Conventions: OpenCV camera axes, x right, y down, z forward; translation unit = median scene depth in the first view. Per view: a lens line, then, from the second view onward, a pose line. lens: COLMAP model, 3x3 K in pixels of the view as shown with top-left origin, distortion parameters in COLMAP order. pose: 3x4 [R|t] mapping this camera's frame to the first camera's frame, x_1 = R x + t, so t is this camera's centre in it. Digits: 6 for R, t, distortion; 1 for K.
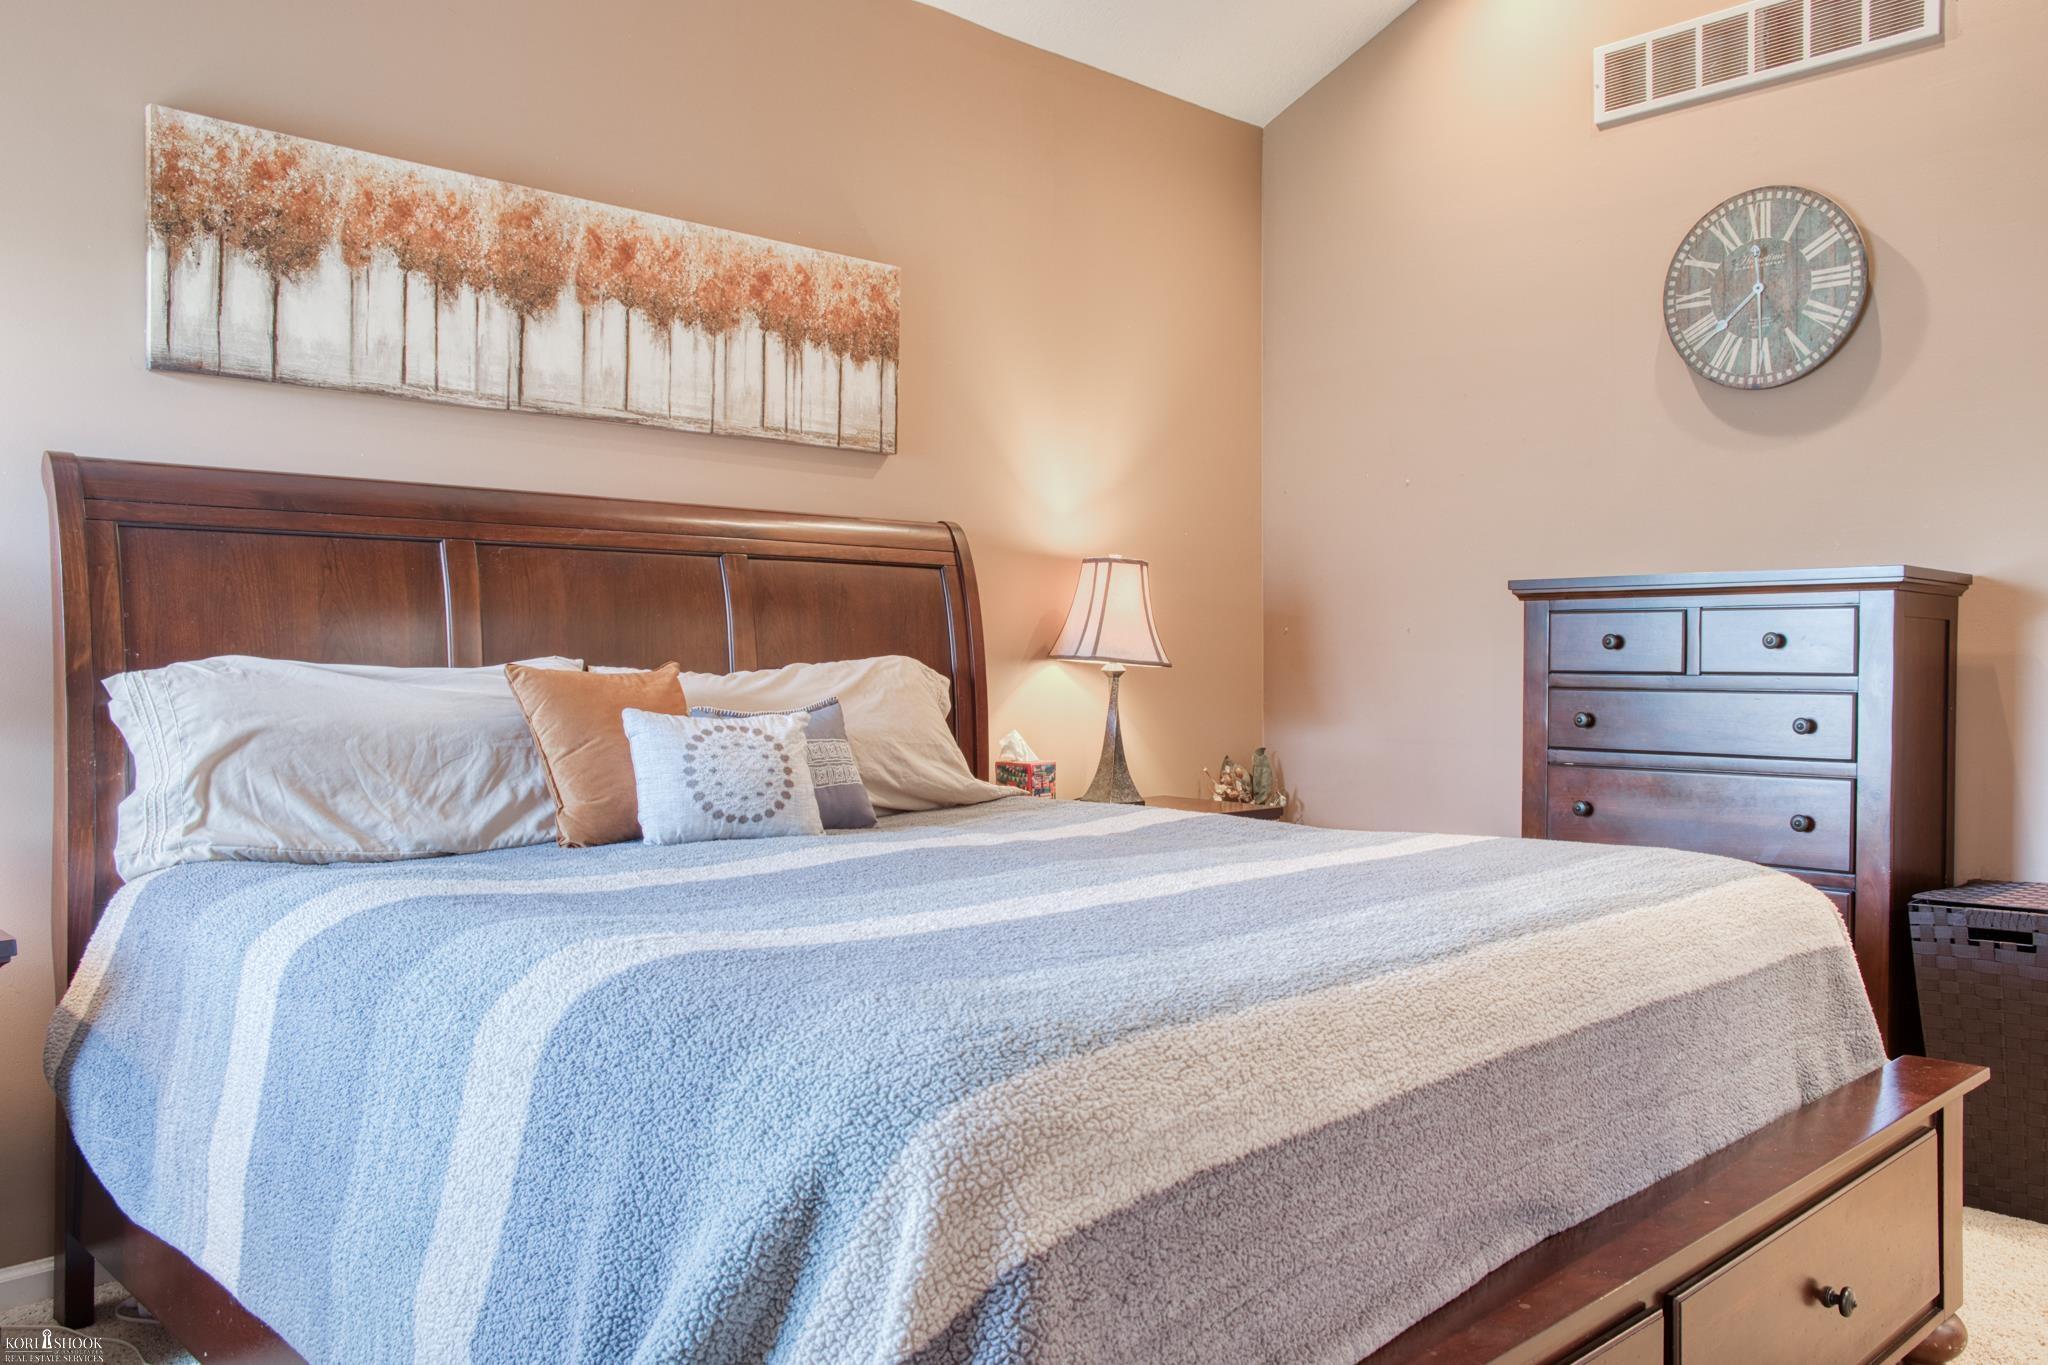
lens RADIAL K [[1606.9, 0, 1024.0], [0, 1606.9, 682.5], [0, 0, 1]] dist [-0.088768, 0.130041]
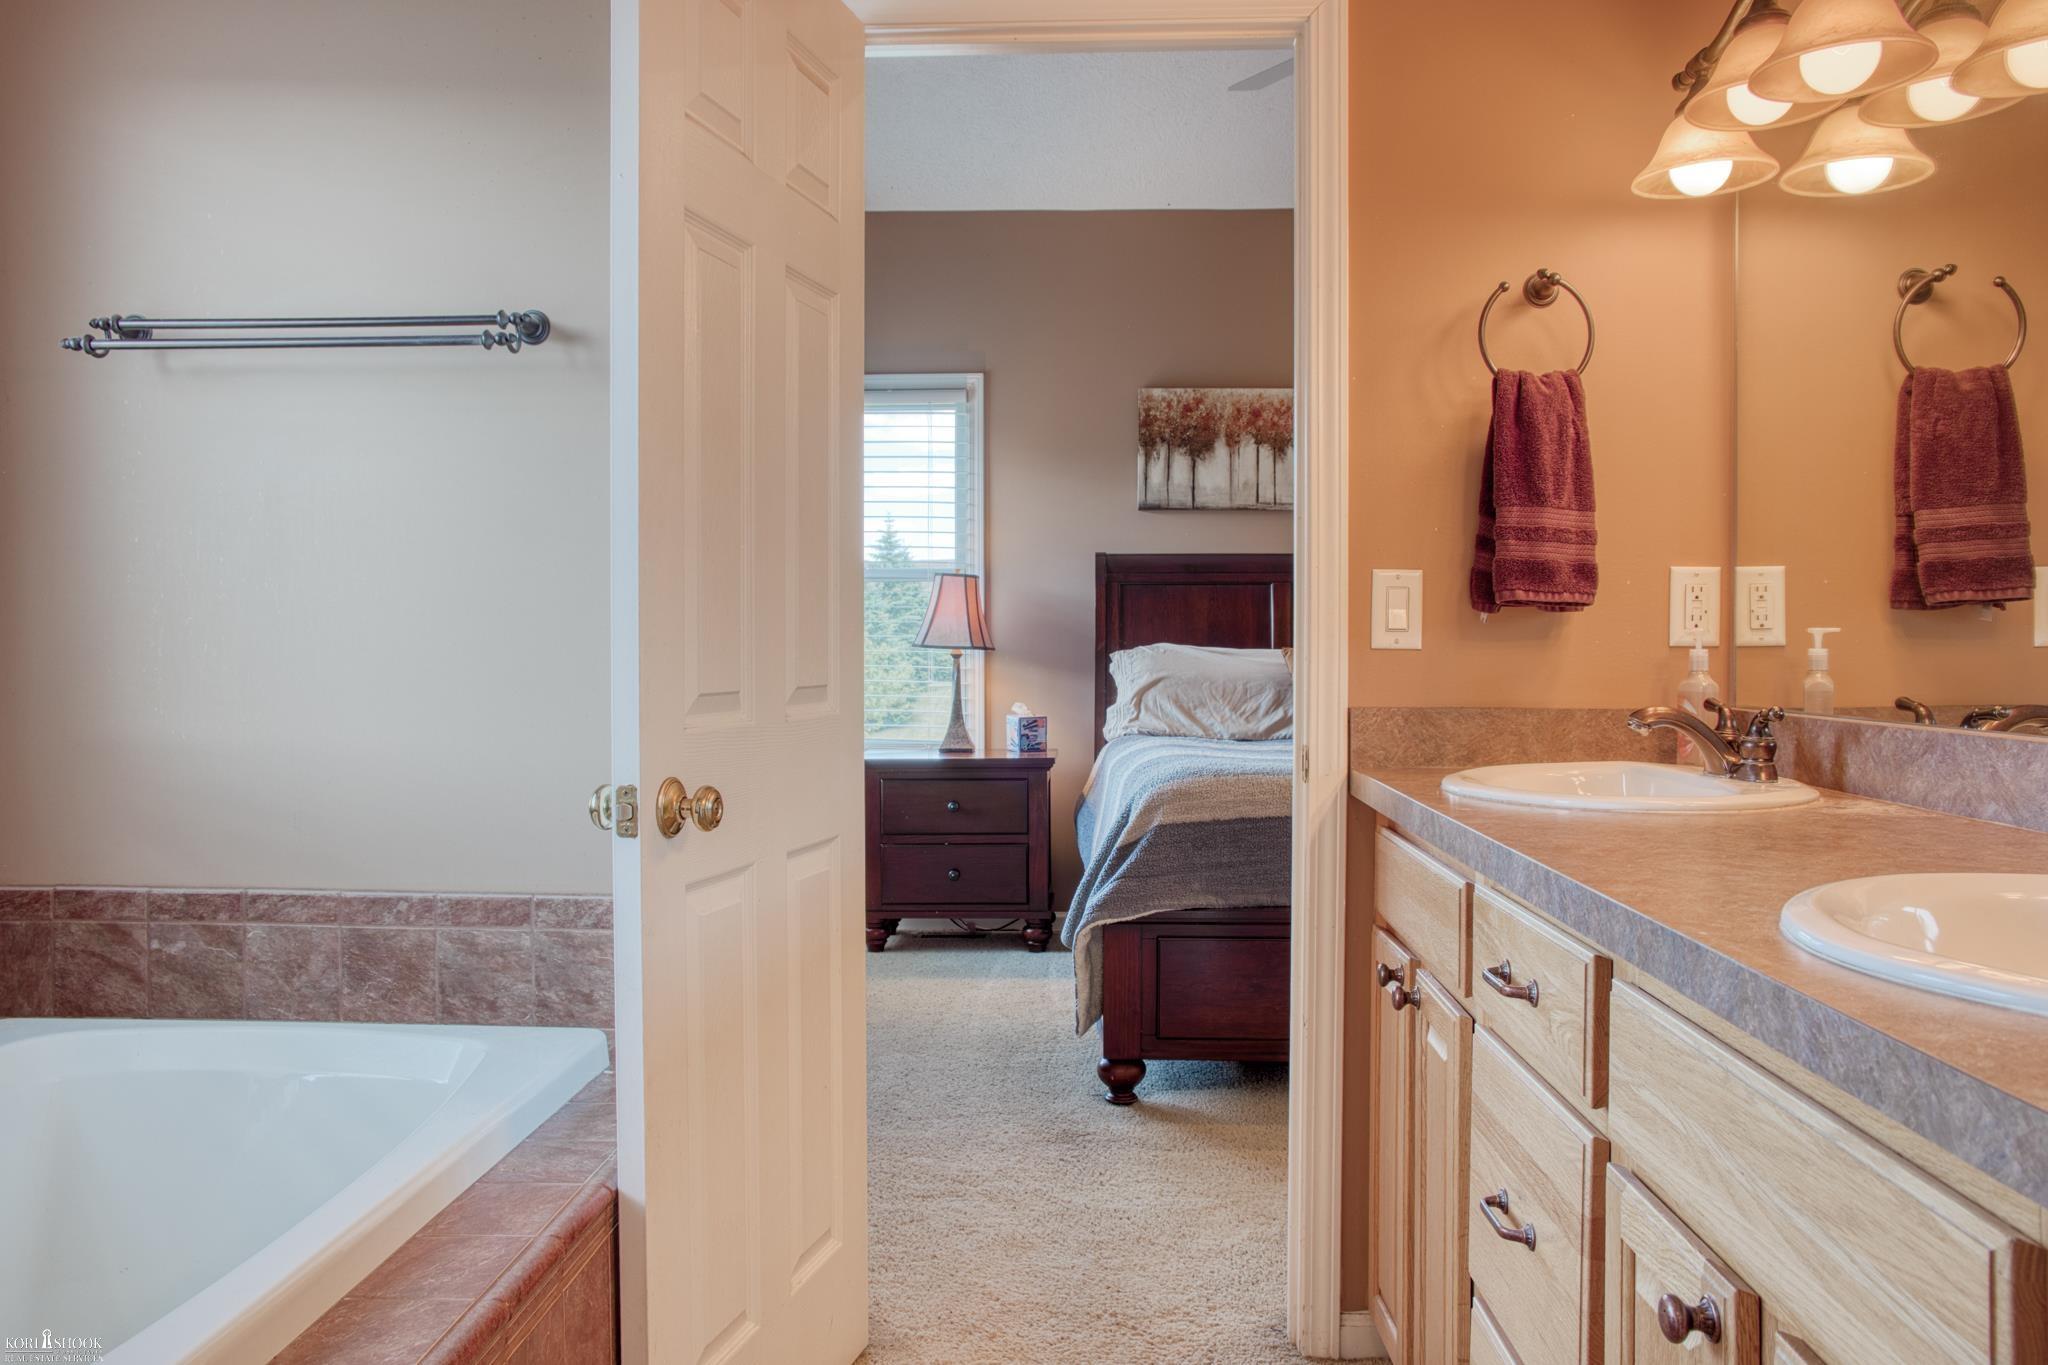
lens RADIAL K [[1606.9, 0, 1024.0], [0, 1606.9, 682.5], [0, 0, 1]] dist [-0.088768, 0.130041]
pose [[0.698592, 0.016091, -0.715339, 0.895921], [-0.008443, 0.999863, 0.014246, 0.006484], [0.715470, -0.003912, 0.698632, -0.631877]]
